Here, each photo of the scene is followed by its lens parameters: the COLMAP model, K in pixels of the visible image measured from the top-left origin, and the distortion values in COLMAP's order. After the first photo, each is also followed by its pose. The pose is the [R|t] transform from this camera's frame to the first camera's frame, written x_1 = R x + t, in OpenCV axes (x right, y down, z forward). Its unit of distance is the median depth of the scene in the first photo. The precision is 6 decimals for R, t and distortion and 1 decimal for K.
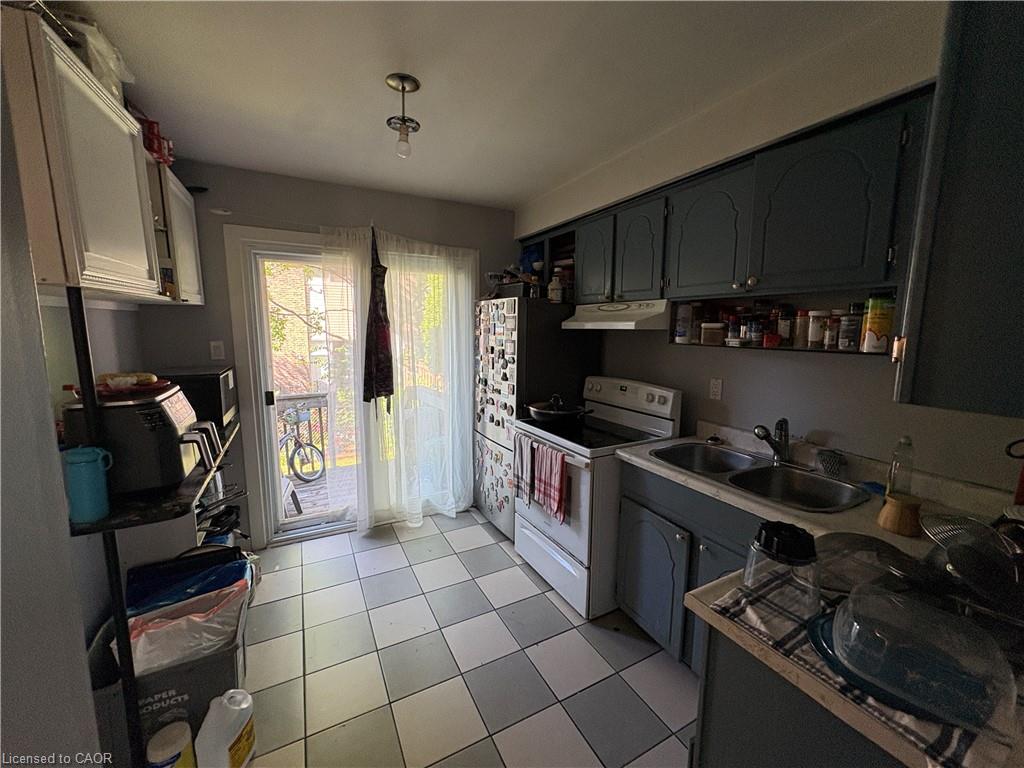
lens RADIAL K [[409.8, 0, 513.2], [0, 409.8, 382.4], [0, 0, 1]] dist [0.000265, 0.000207]
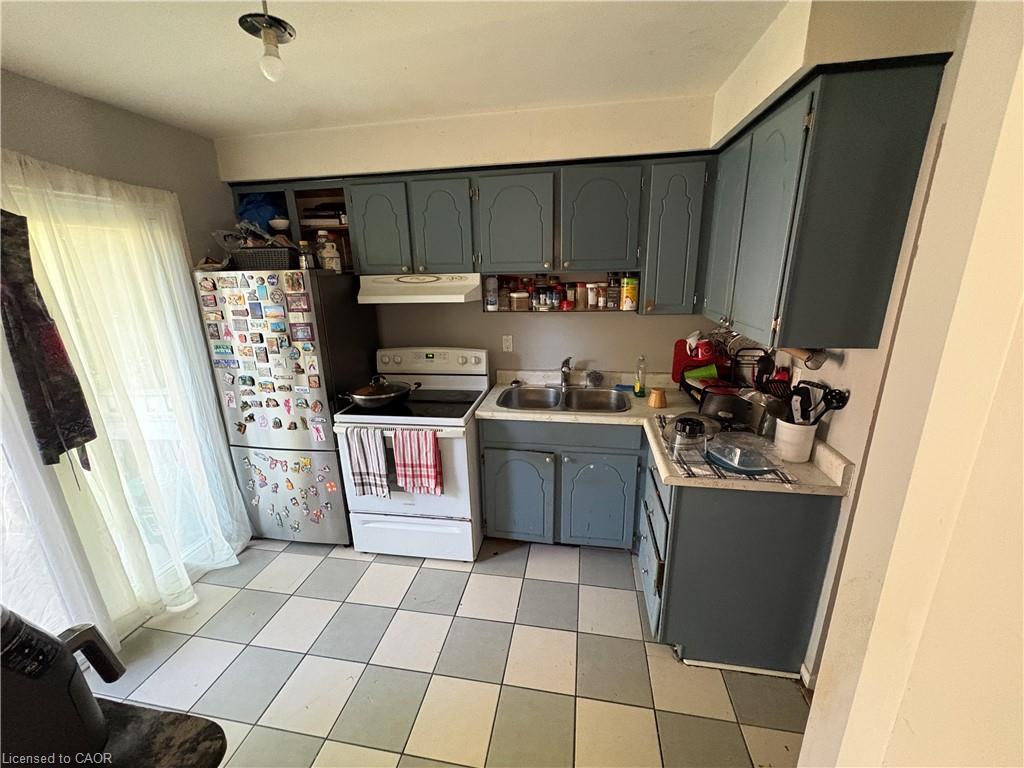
lens RADIAL K [[409.8, 0, 513.2], [0, 409.8, 382.4], [0, 0, 1]] dist [0.000265, 0.000207]
pose [[0.608686, -0.236884, 0.757224, -0.479217], [0.133670, 0.971365, 0.196424, -0.112786], [-0.782070, -0.018342, 0.622920, 0.198806]]
